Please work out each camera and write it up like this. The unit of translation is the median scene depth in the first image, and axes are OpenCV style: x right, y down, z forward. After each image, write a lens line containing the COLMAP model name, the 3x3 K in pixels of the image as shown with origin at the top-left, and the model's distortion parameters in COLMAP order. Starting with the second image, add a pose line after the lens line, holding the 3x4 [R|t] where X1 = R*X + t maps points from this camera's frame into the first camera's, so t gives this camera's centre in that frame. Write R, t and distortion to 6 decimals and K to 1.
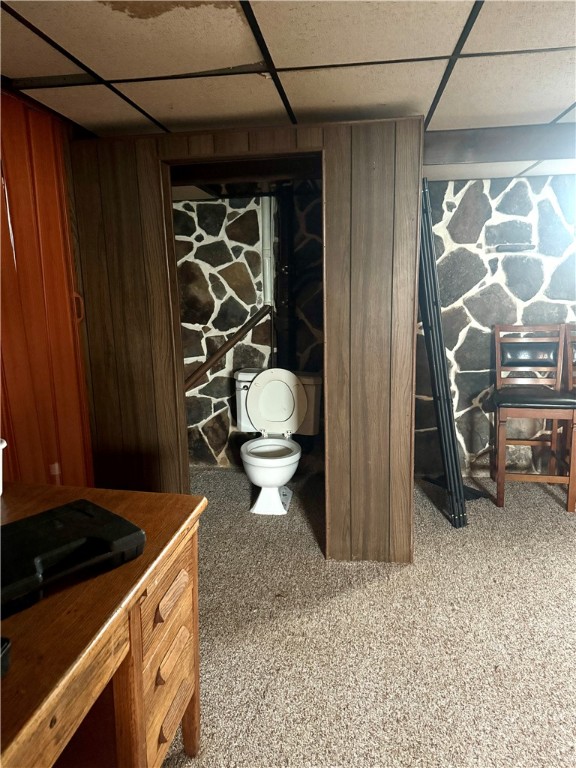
lens RADIAL K [[530.6, 0, 285.0], [0, 530.6, 380.0], [0, 0, 1]] dist [0.074899, -0.091539]
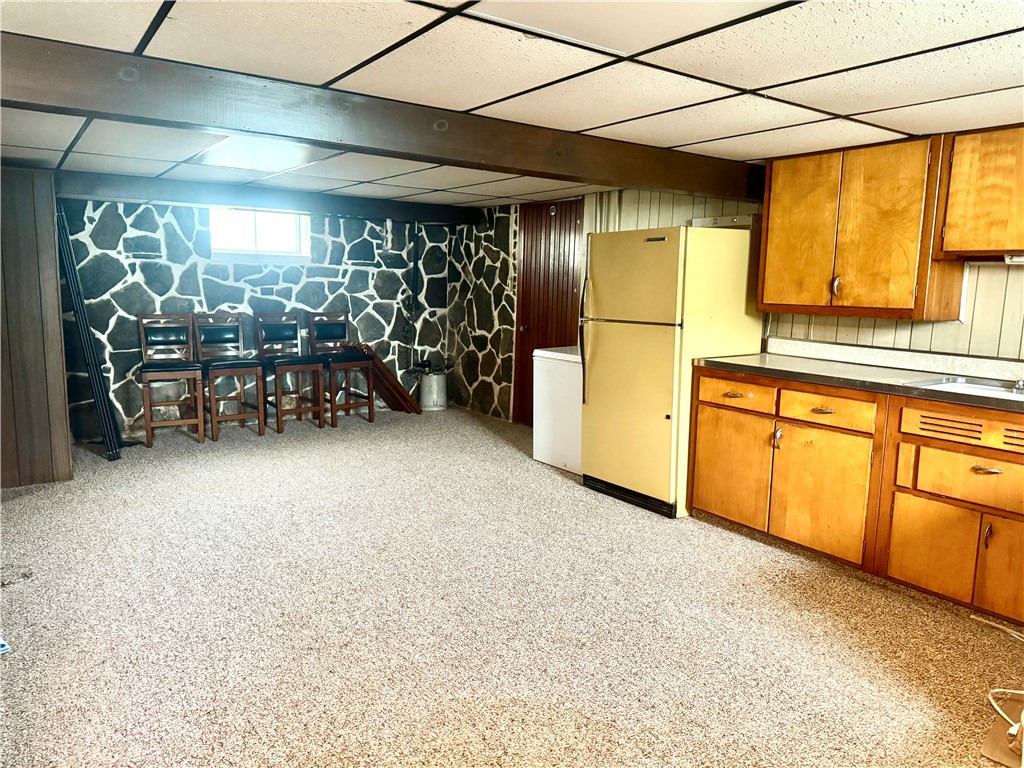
lens RADIAL K [[707.4, 0, 501.2], [0, 707.4, 379.5], [0, 0, 1]] dist [0.074899, -0.091539]
pose [[0.736130, -0.056141, 0.674508, -0.142595], [0.086001, 0.996235, -0.010939, 0.152419], [-0.671354, 0.066061, 0.738187, -0.870249]]
